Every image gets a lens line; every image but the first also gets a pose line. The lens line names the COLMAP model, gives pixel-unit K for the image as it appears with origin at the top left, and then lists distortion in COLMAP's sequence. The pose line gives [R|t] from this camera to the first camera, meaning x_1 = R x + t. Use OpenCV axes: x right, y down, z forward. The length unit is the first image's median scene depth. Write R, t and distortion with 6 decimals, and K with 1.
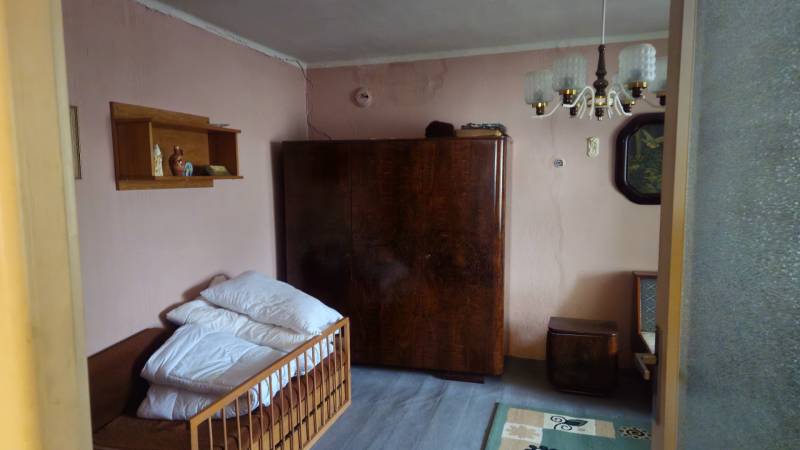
lens RADIAL K [[529.7, 0, 397.6], [0, 529.7, 230.4], [0, 0, 1]] dist [0.034327, -0.015314]
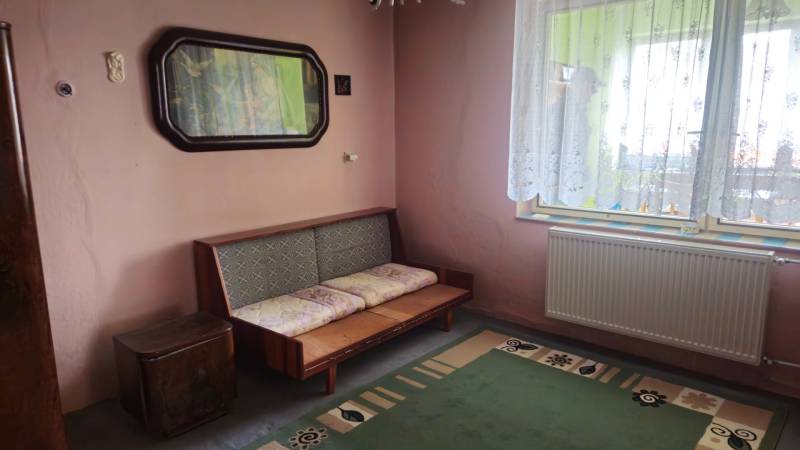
lens RADIAL K [[529.7, 0, 396.1], [0, 529.7, 229.2], [0, 0, 1]] dist [0.034327, -0.015314]
pose [[0.403884, -0.173457, 0.898215, -0.130870], [0.102010, 0.984275, 0.144208, -0.021405], [-0.909105, 0.033384, 0.415227, 0.446157]]
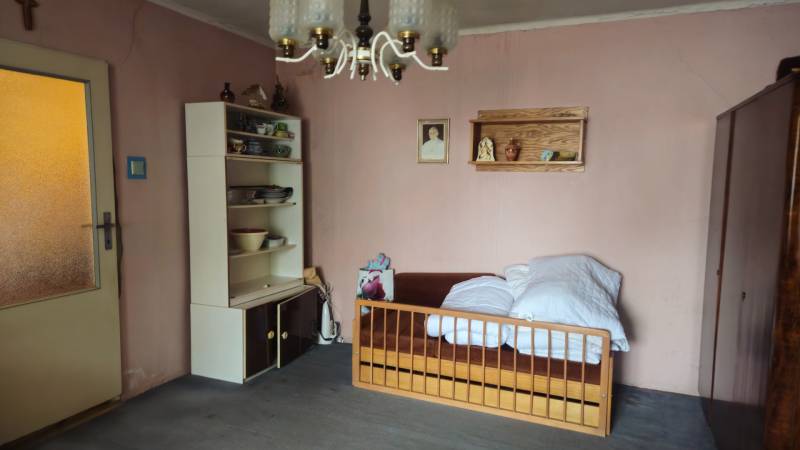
lens RADIAL K [[529.7, 0, 402.8], [0, 529.7, 228.8], [0, 0, 1]] dist [0.034327, -0.015314]
pose [[-0.112103, 0.110586, -0.987524, 0.680998], [-0.115645, 0.985584, 0.123496, -0.053923], [0.986944, 0.128046, -0.097698, 0.687571]]
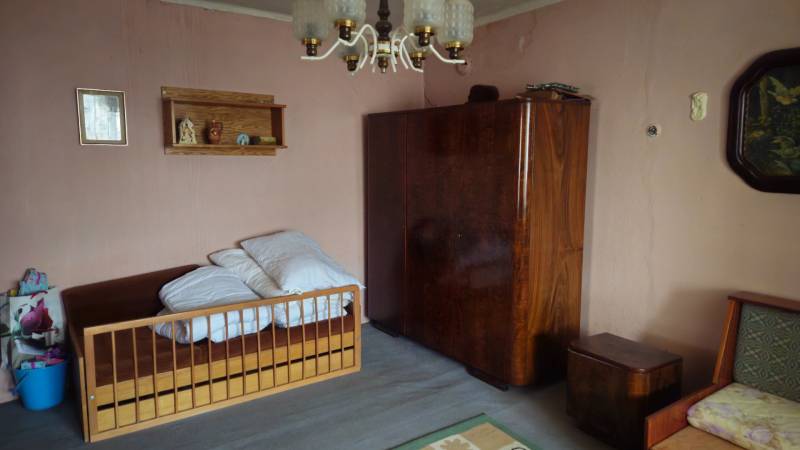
lens RADIAL K [[529.7, 0, 406.8], [0, 529.7, 220.6], [0, 0, 1]] dist [0.034327, -0.015314]
pose [[0.795426, 0.086071, -0.599908, 0.532089], [-0.073082, 0.996263, 0.046037, -0.013011], [0.601628, 0.007223, 0.798744, 0.224866]]
